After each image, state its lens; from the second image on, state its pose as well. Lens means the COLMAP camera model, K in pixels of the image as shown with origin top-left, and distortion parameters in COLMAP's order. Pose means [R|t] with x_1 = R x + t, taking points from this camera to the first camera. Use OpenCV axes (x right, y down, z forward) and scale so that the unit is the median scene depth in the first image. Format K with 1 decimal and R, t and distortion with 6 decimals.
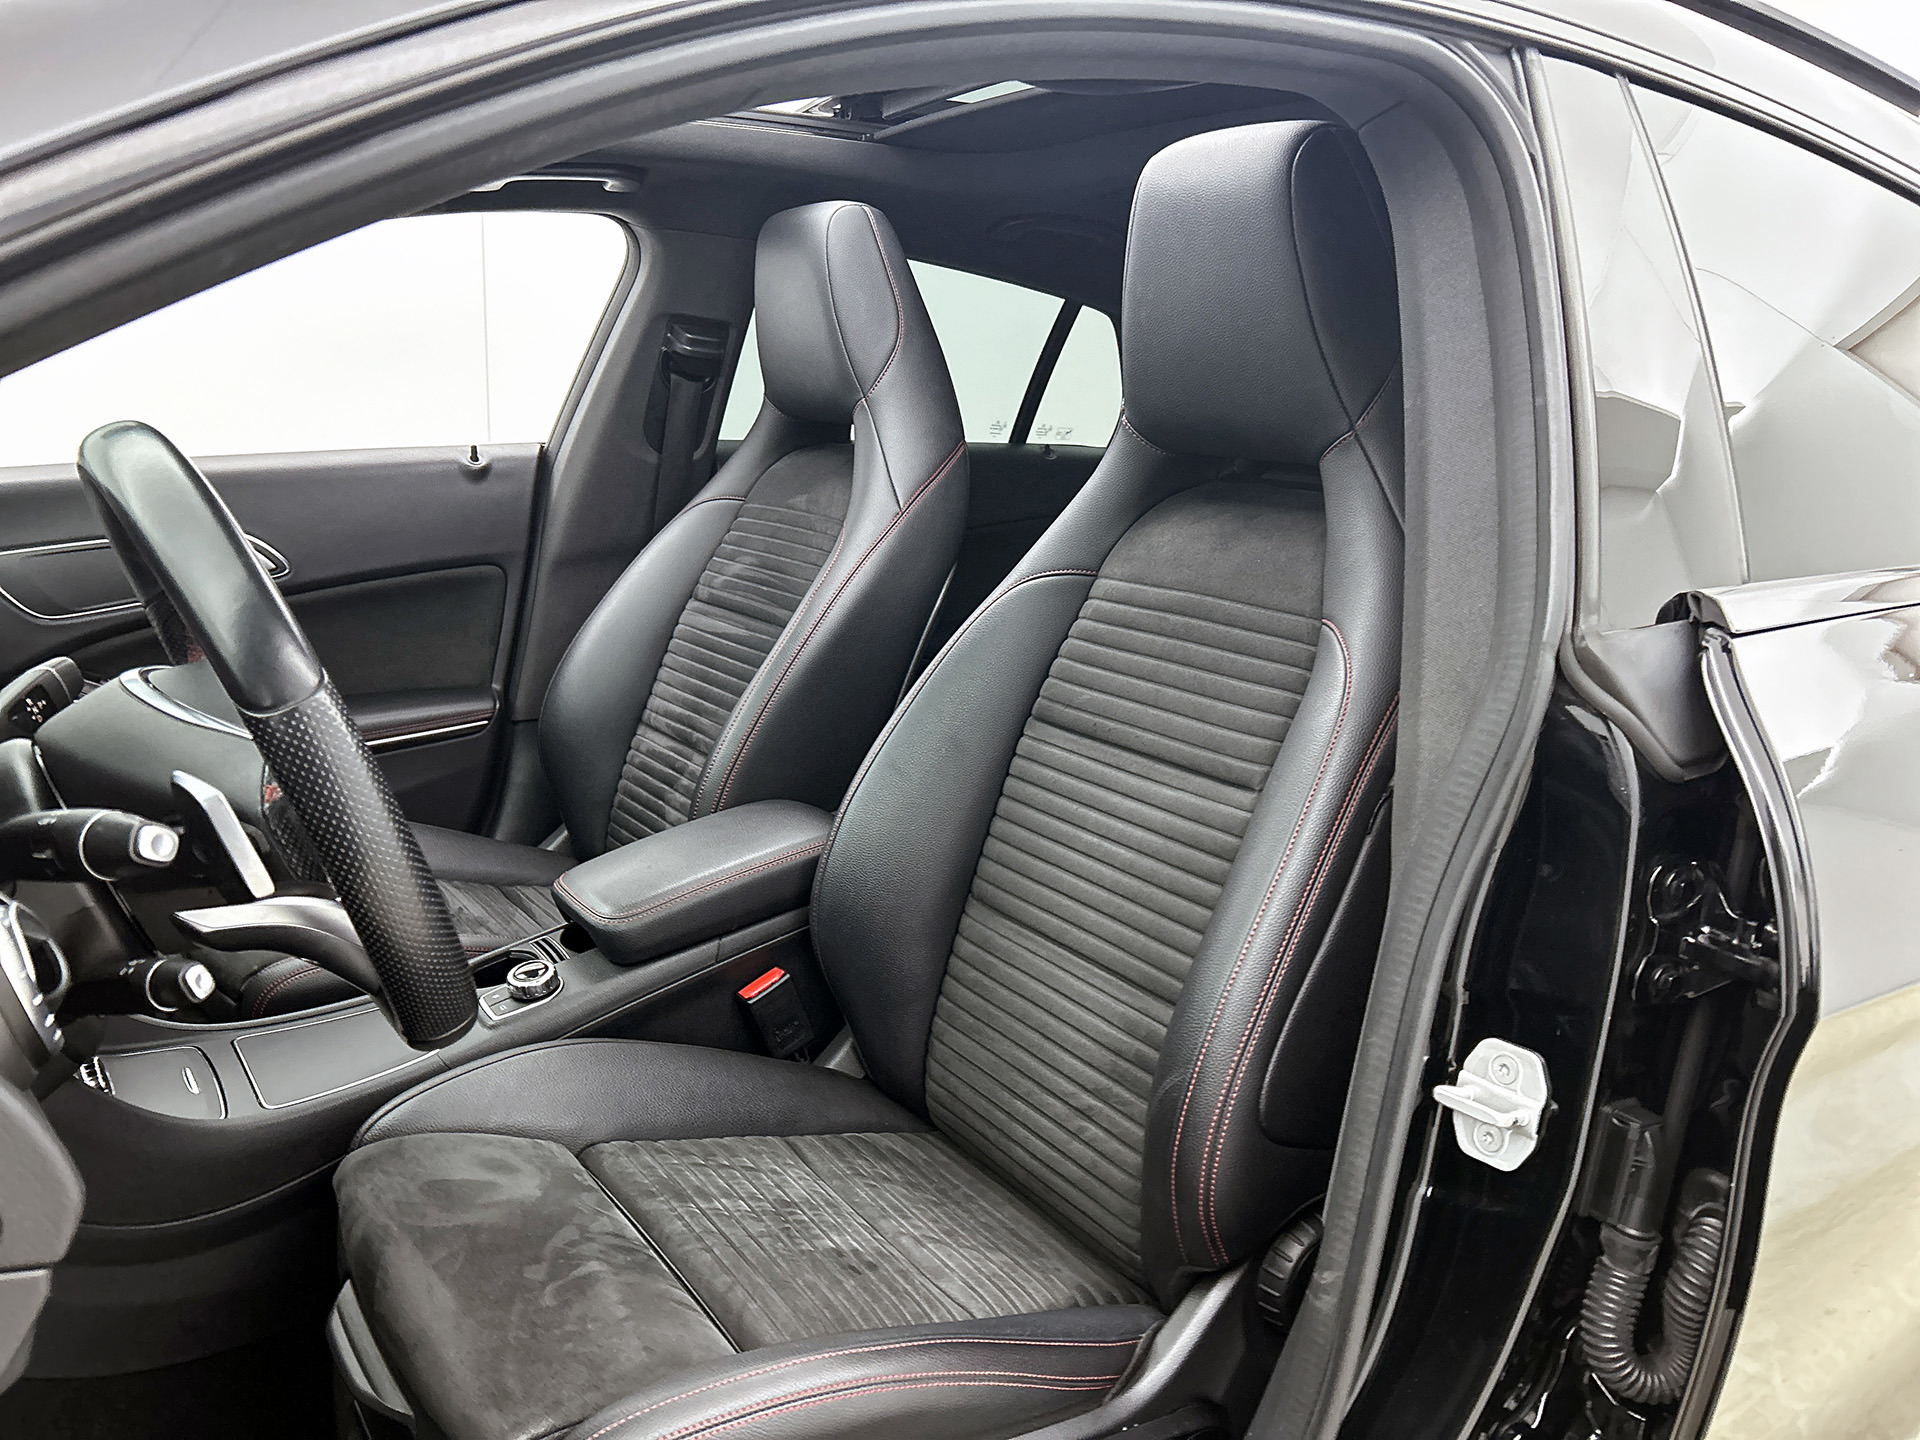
lens RADIAL K [[1377.1, 0, 960.0], [0, 1377.1, 720.0], [0, 0, 1]] dist [0.011686, -0.000446]
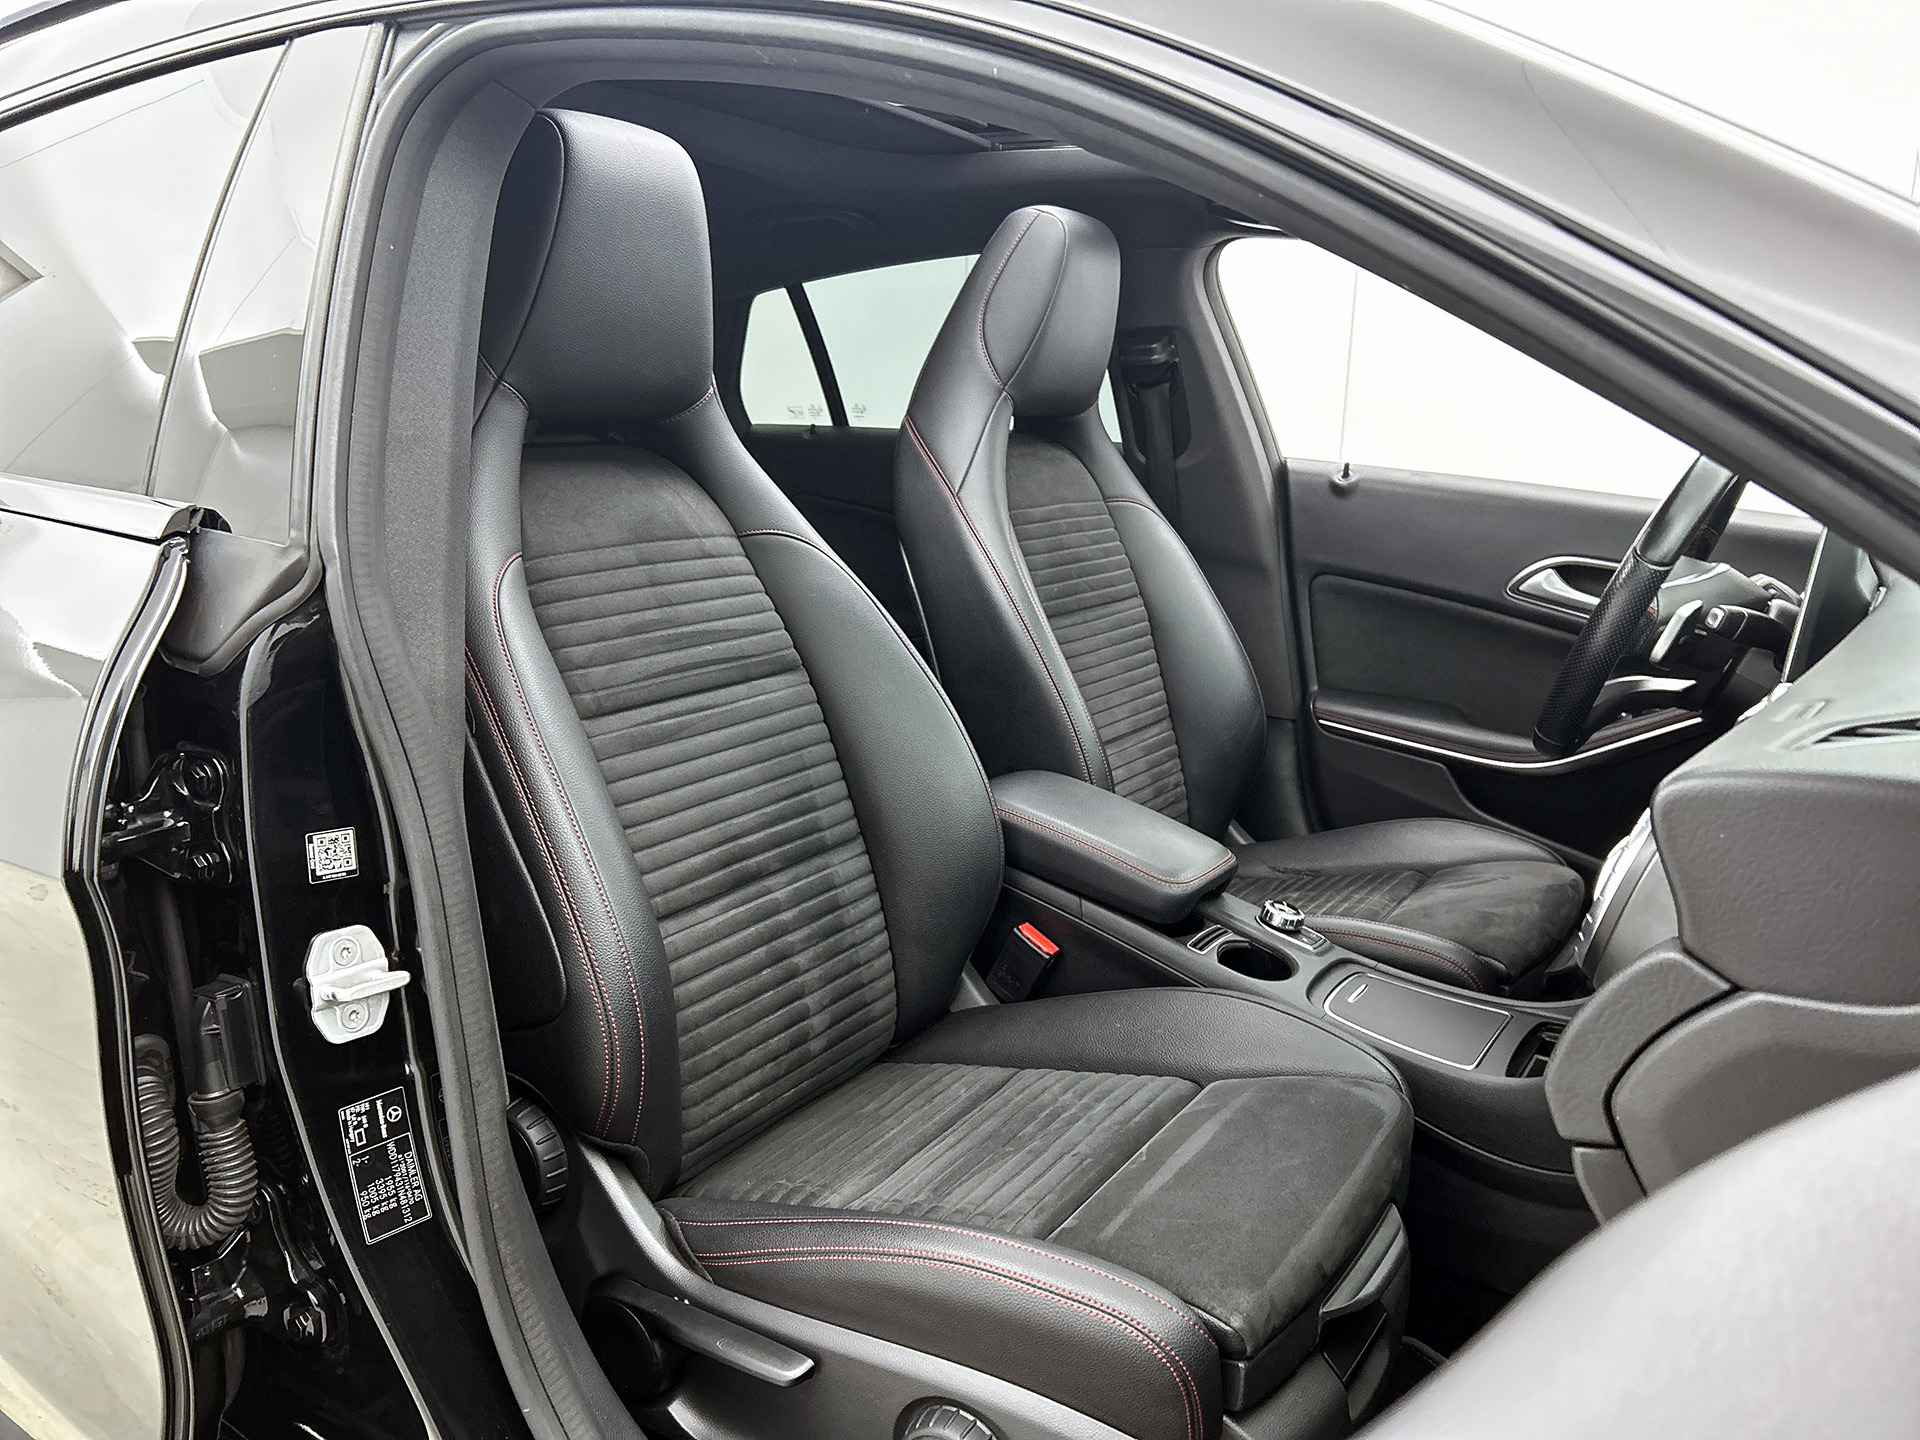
lens RADIAL K [[1457.6, 0, 963.3], [0, 1457.6, 709.7], [0, 0, 1]] dist [0.002430, -0.001141]
pose [[-0.687718, 0.084670, -0.721023, 1.681802], [-0.205516, 0.929842, 0.305215, -0.745642], [0.696281, 0.358084, -0.622069, 3.819320]]
